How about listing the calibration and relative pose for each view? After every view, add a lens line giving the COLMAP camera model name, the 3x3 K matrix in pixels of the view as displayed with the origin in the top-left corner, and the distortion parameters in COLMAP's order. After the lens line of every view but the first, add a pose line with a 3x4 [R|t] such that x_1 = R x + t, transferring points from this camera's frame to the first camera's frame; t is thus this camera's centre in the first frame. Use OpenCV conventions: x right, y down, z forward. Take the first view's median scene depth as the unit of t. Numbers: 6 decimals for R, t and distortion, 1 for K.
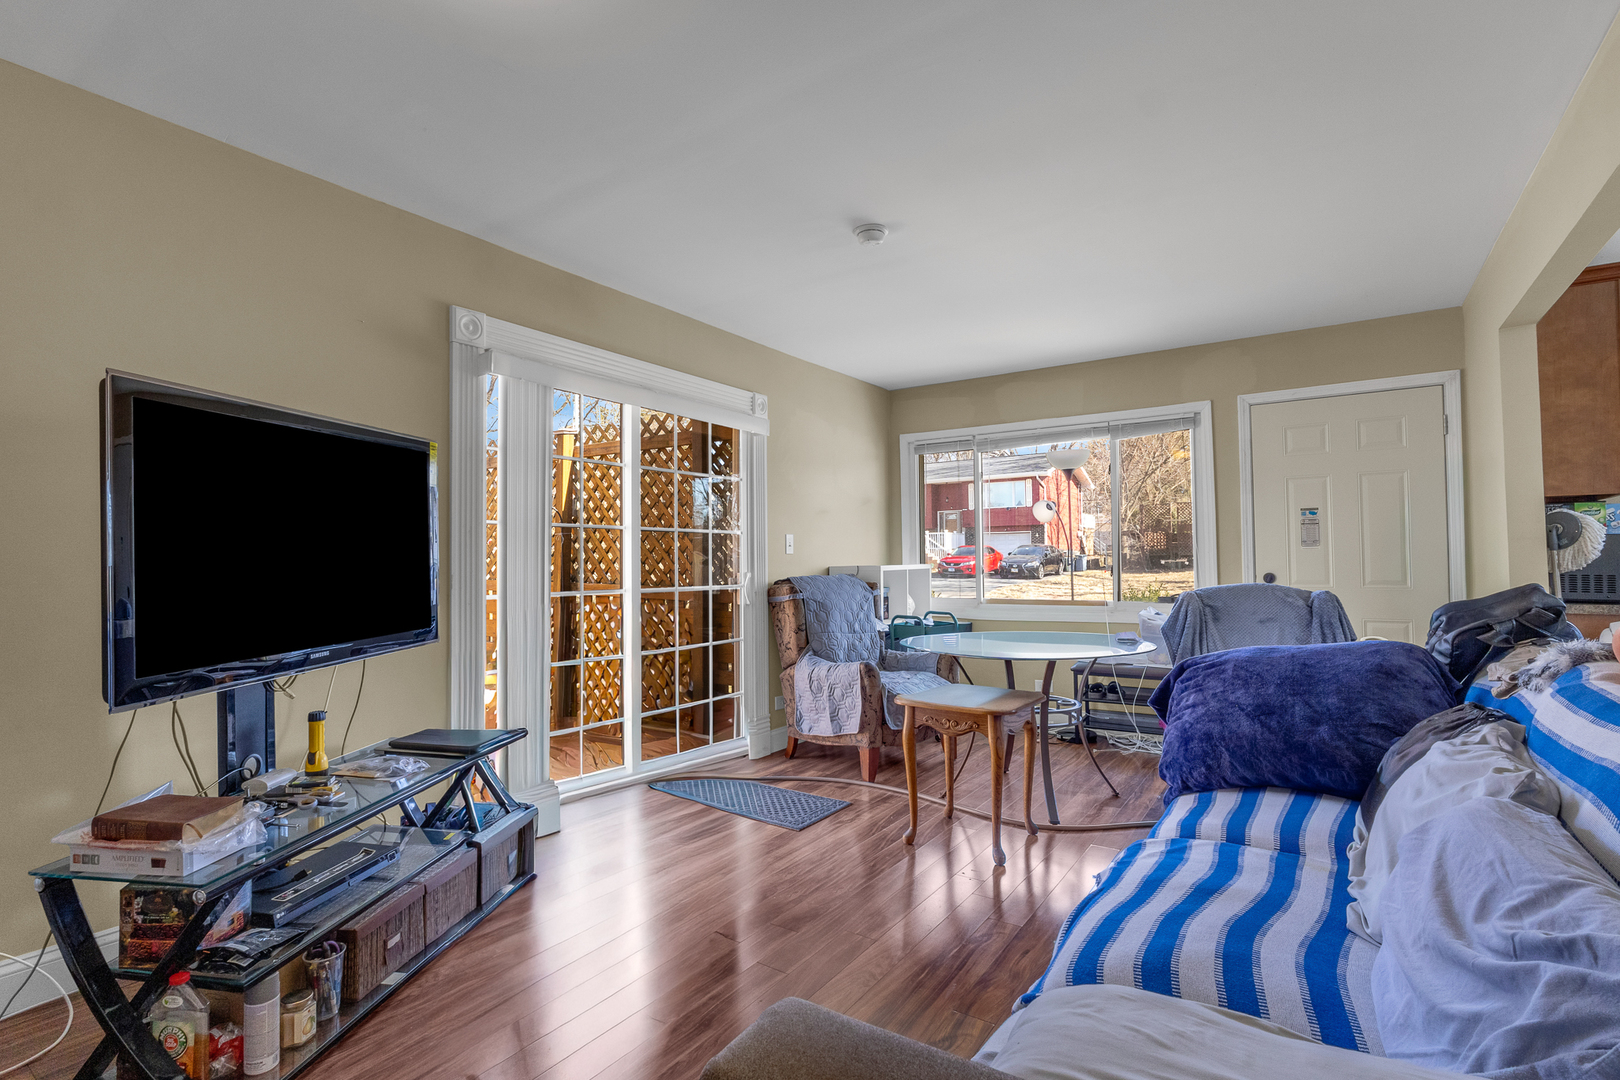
lens RADIAL K [[794.3, 0, 772.3], [0, 794.3, 547.0], [0, 0, 1]] dist [0.001241, 0.000670]
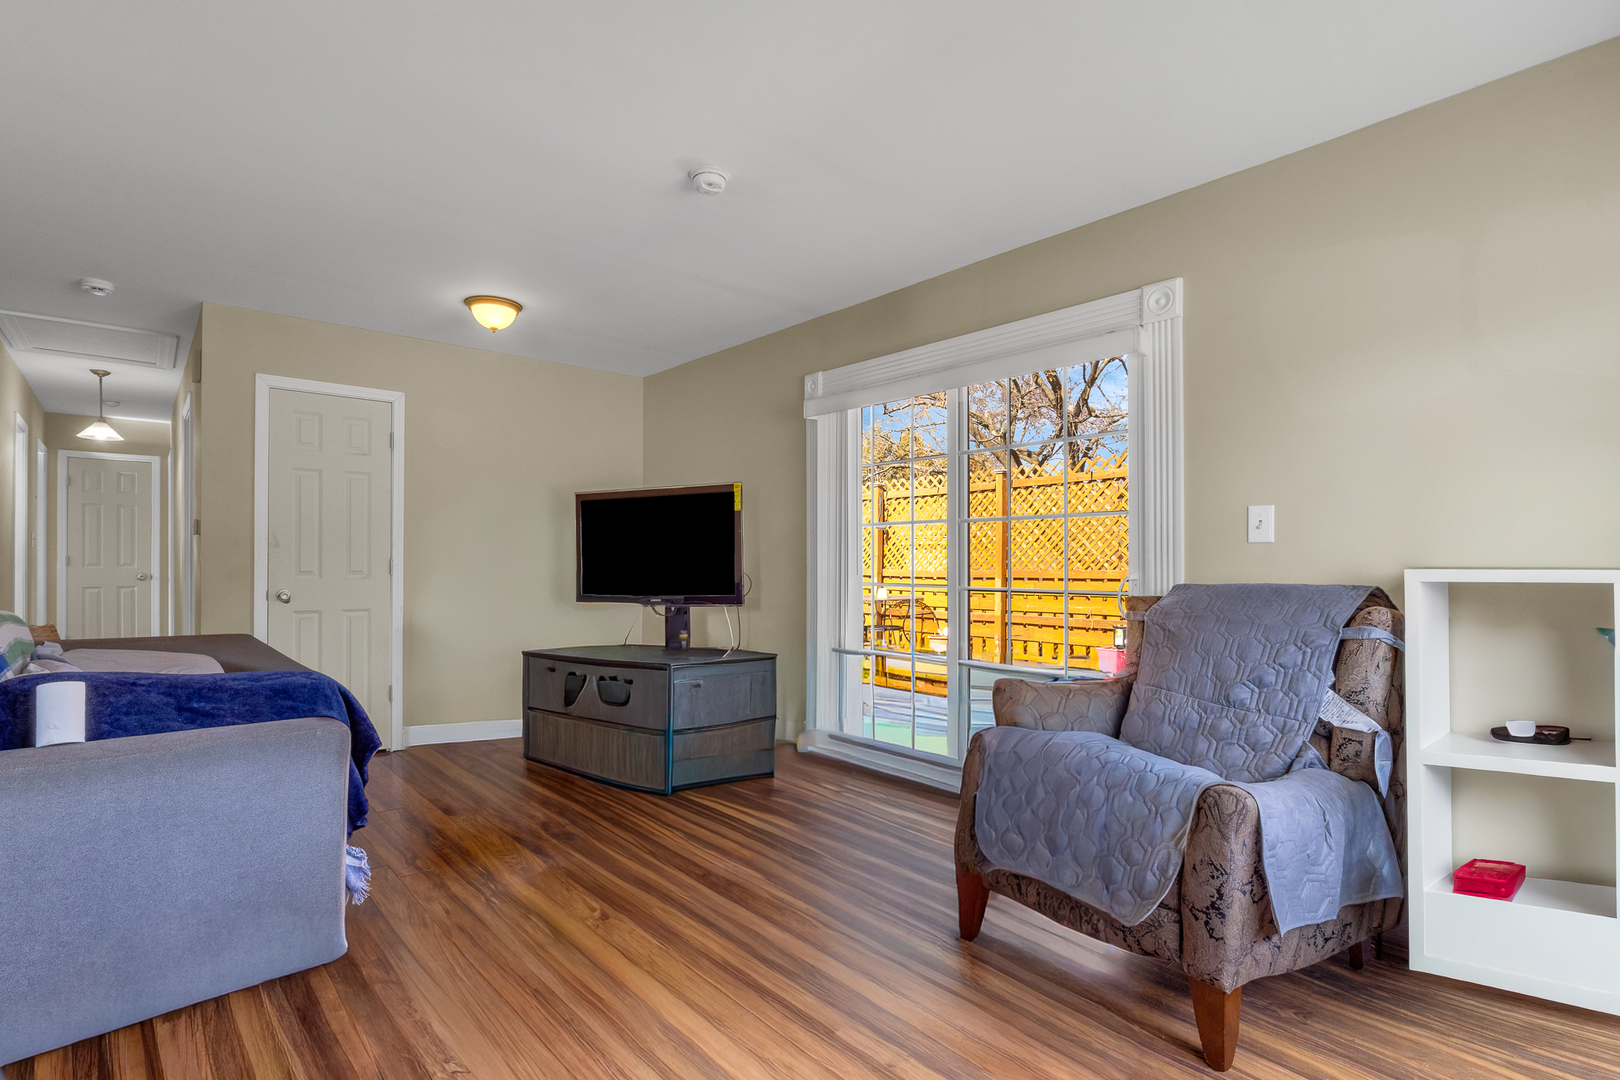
lens RADIAL K [[819.9, 0, 810.0], [0, 819.9, 540.0], [0, 0, 1]] dist [0.000220, 0.000342]
pose [[-0.296181, -0.015523, -0.955006, 0.526919], [0.013939, 0.999691, -0.020572, 0.012291], [0.955030, -0.019405, -0.295874, 0.727544]]
